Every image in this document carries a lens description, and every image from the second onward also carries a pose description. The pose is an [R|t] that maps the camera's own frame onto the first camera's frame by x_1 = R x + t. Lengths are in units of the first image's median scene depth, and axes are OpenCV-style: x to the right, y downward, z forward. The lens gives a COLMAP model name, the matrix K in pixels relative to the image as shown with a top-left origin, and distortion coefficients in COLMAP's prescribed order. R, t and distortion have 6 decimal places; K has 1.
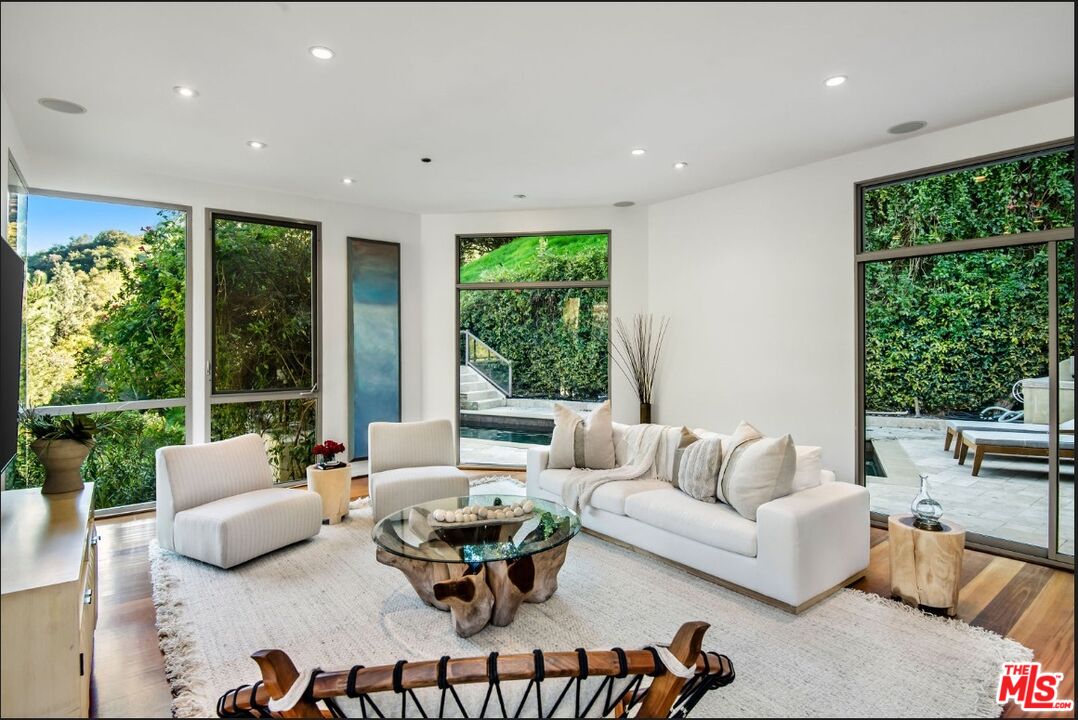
lens RADIAL K [[547.7, 0, 537.3], [0, 547.7, 352.8], [0, 0, 1]] dist [-0.024522, -0.000693]
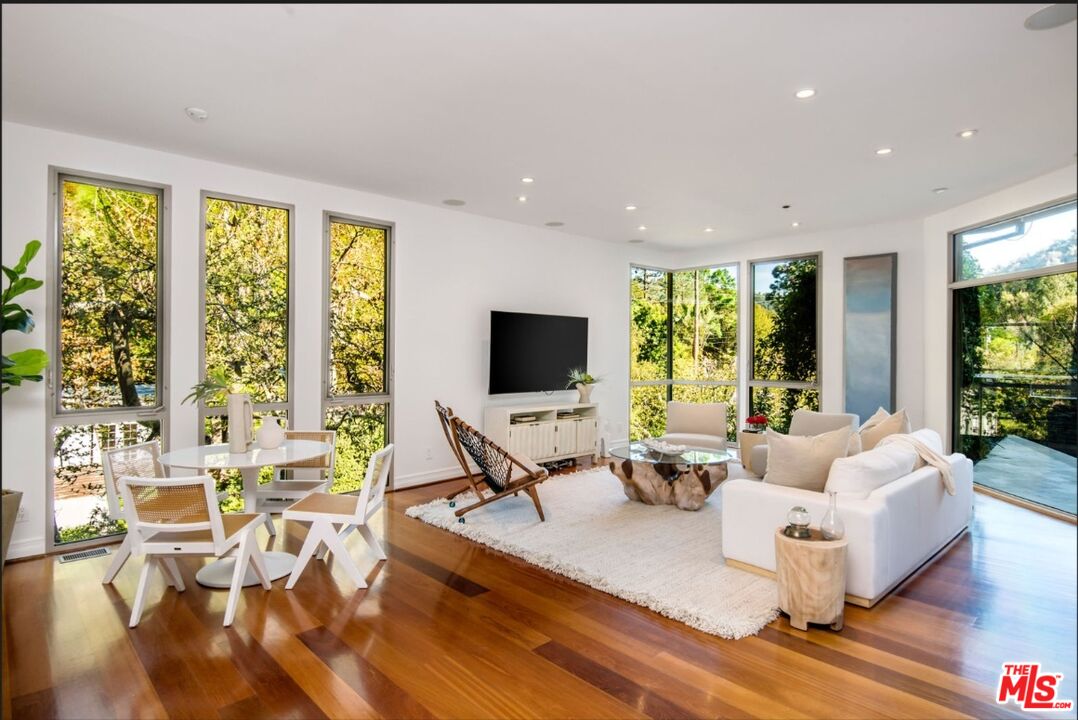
lens RADIAL K [[595.8, 0, 536.1], [0, 595.8, 355.5], [0, 0, 1]] dist [0.000122, -0.000103]
pose [[0.094633, 0.008400, -0.995477, 2.512995], [-0.011472, 0.999907, 0.007347, -0.003245], [0.995446, 0.010725, 0.094720, 0.588988]]
